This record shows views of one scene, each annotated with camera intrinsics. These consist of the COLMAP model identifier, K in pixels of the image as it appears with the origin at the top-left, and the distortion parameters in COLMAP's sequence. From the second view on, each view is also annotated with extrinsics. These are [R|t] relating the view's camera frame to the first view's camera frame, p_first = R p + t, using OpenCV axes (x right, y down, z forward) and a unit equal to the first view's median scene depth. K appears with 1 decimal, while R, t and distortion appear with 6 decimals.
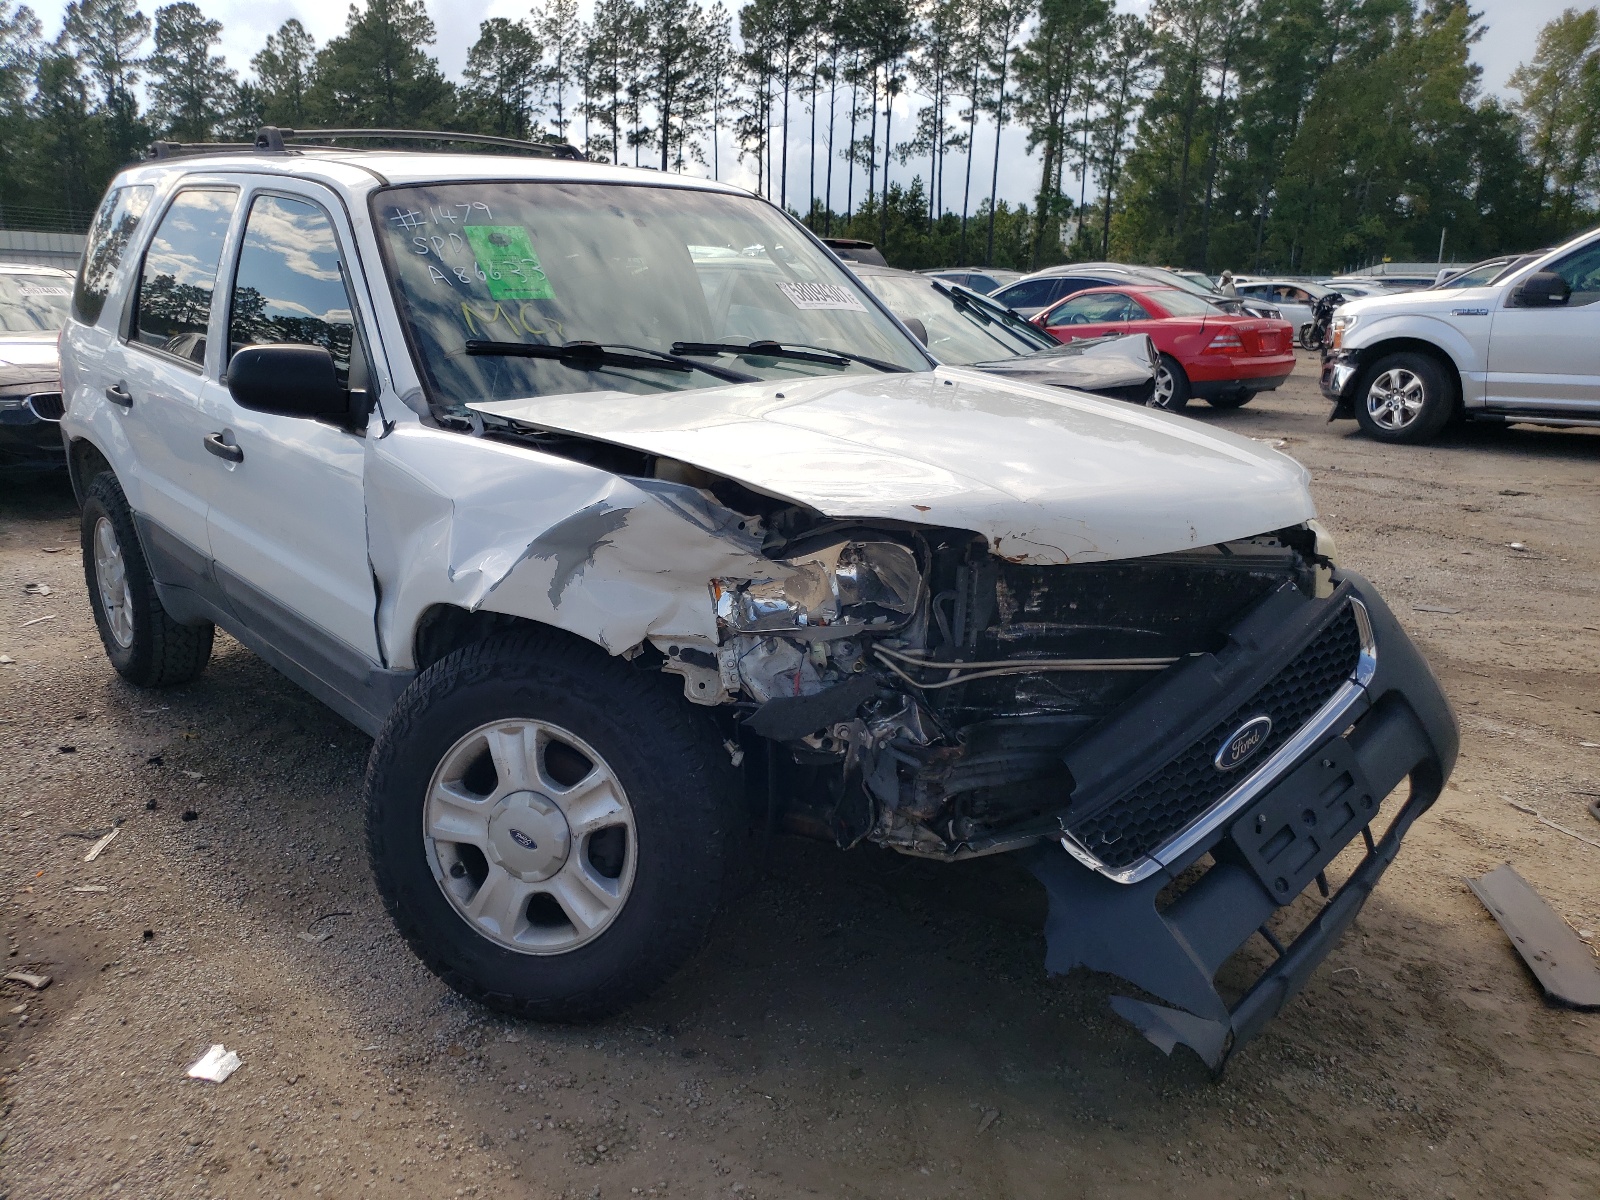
lens RADIAL K [[1407.2, 0, 706.6], [0, 1407.2, 611.5], [0, 0, 1]] dist [0.042062, -0.056614]
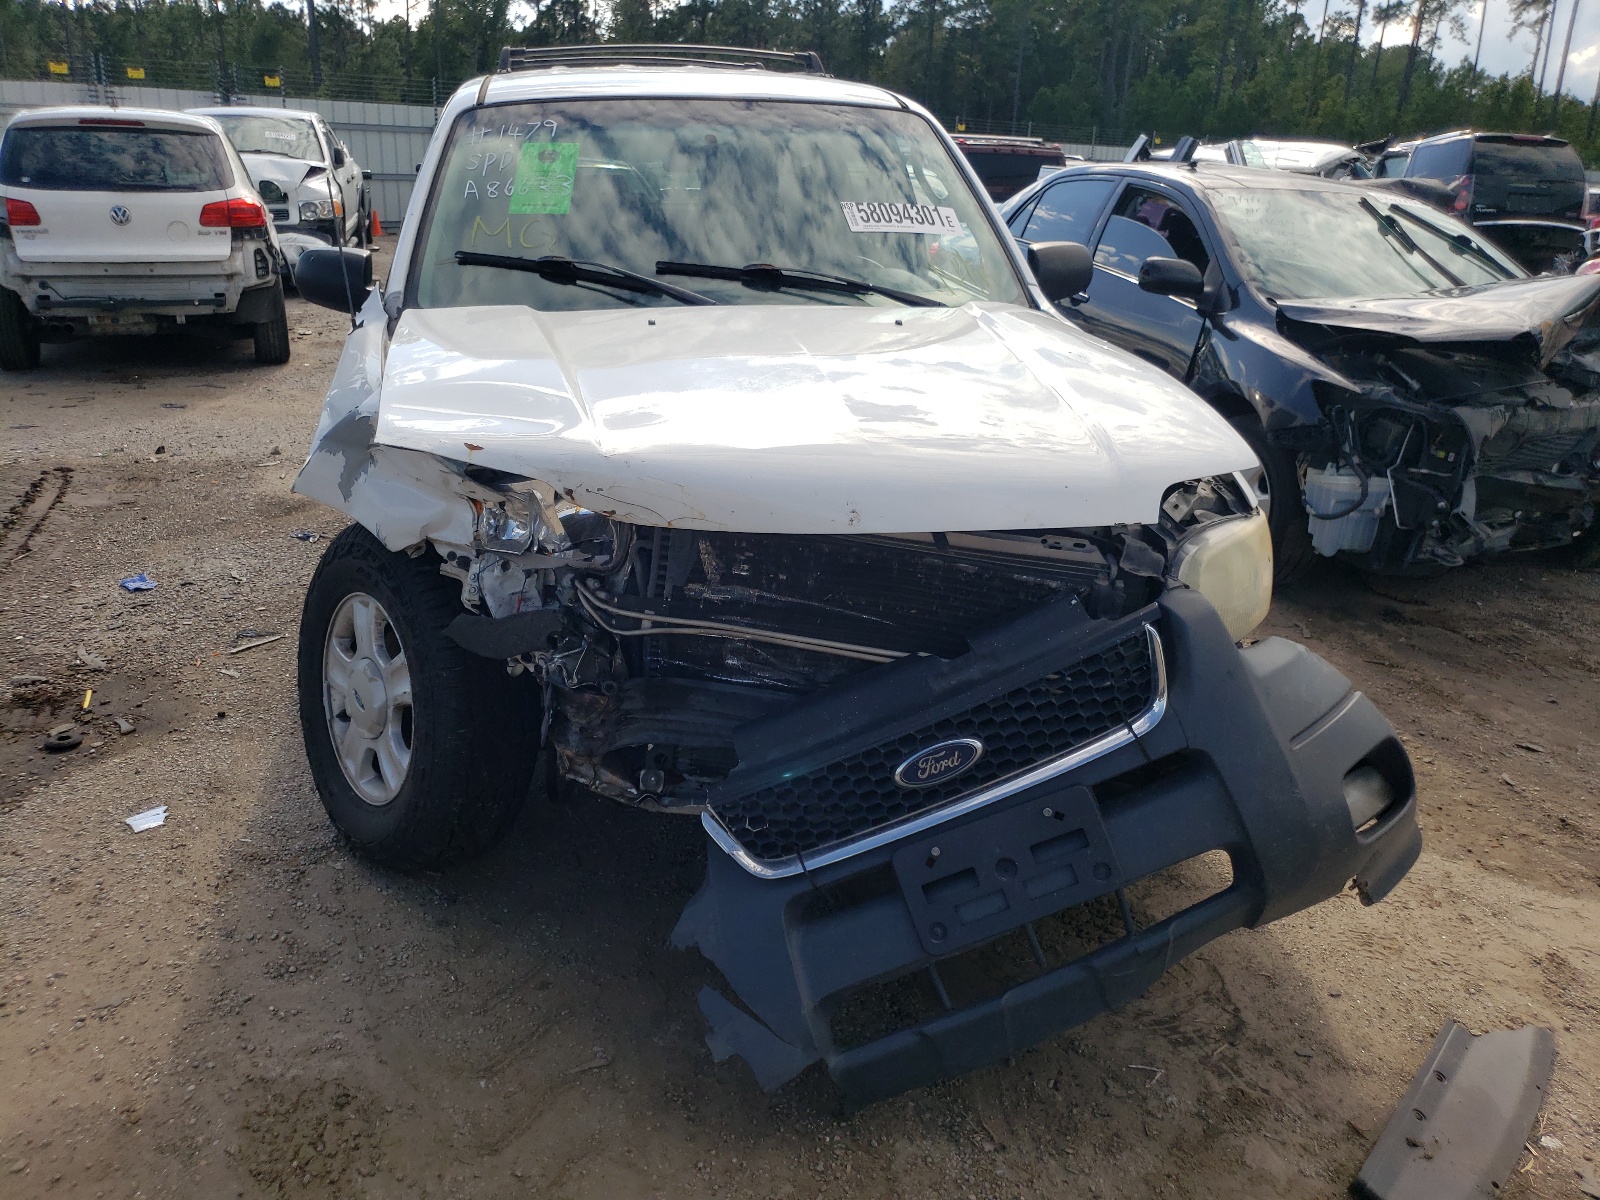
lens RADIAL K [[1407.2, 0, 797.1], [0, 1407.2, 595.6], [0, 0, 1]] dist [0.042062, -0.056614]
pose [[0.845342, 0.172727, -0.505532, 0.735825], [-0.138588, 0.984796, 0.104734, -0.089974], [0.515937, -0.018475, 0.856427, 0.209487]]
